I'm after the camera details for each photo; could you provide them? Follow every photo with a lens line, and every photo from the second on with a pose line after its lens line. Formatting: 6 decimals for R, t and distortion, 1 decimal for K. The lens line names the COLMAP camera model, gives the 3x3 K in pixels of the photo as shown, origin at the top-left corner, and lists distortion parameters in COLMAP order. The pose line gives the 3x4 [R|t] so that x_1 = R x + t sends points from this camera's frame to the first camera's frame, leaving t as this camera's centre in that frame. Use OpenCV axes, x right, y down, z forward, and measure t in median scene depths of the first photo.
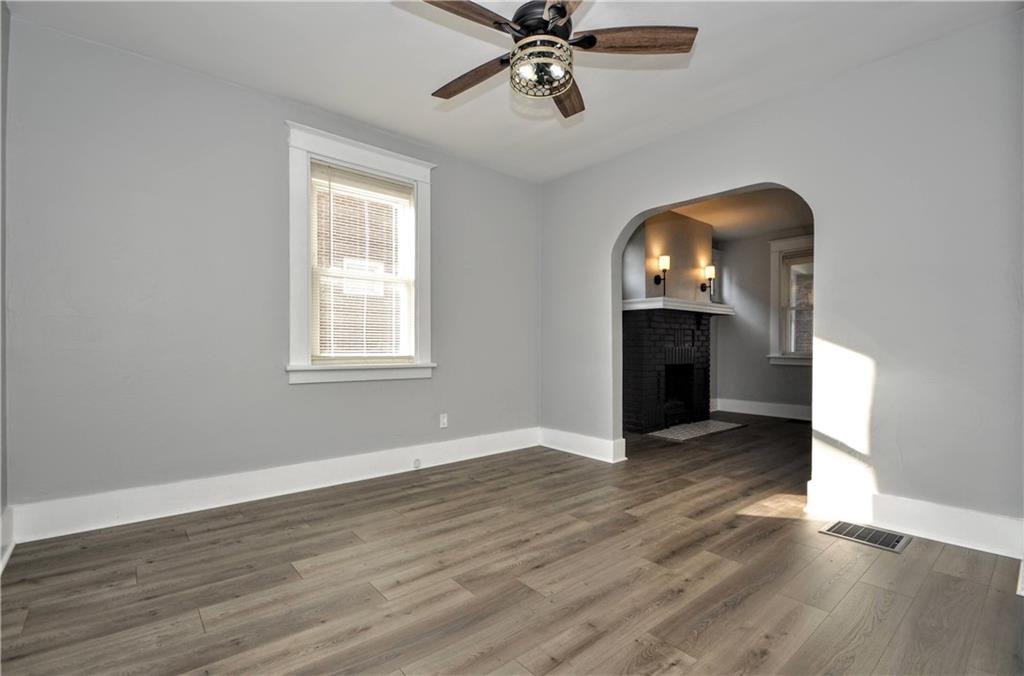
lens RADIAL K [[459.3, 0, 512.0], [0, 459.3, 338.0], [0, 0, 1]] dist [-0.002608, -0.000278]
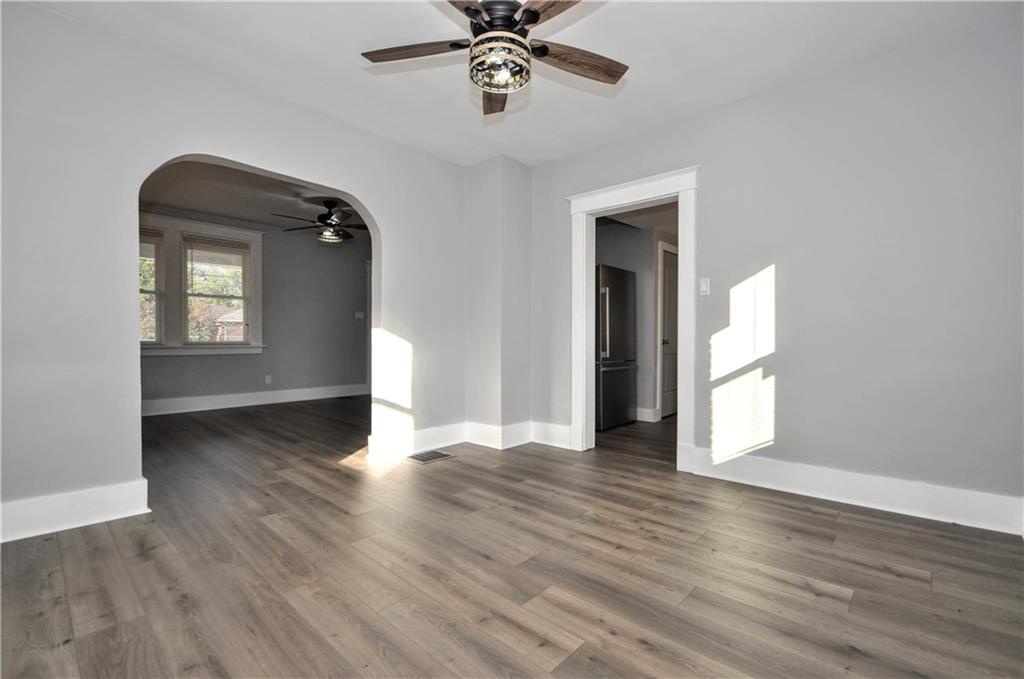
lens RADIAL K [[442.8, 0, 512.0], [0, 442.8, 339.5], [0, 0, 1]] dist [-0.029657, -0.000040]
pose [[-0.114465, -0.008382, 0.993392, -0.623088], [-0.013605, 0.999884, 0.006869, 0.013250], [-0.993334, -0.012729, -0.114566, 0.742003]]
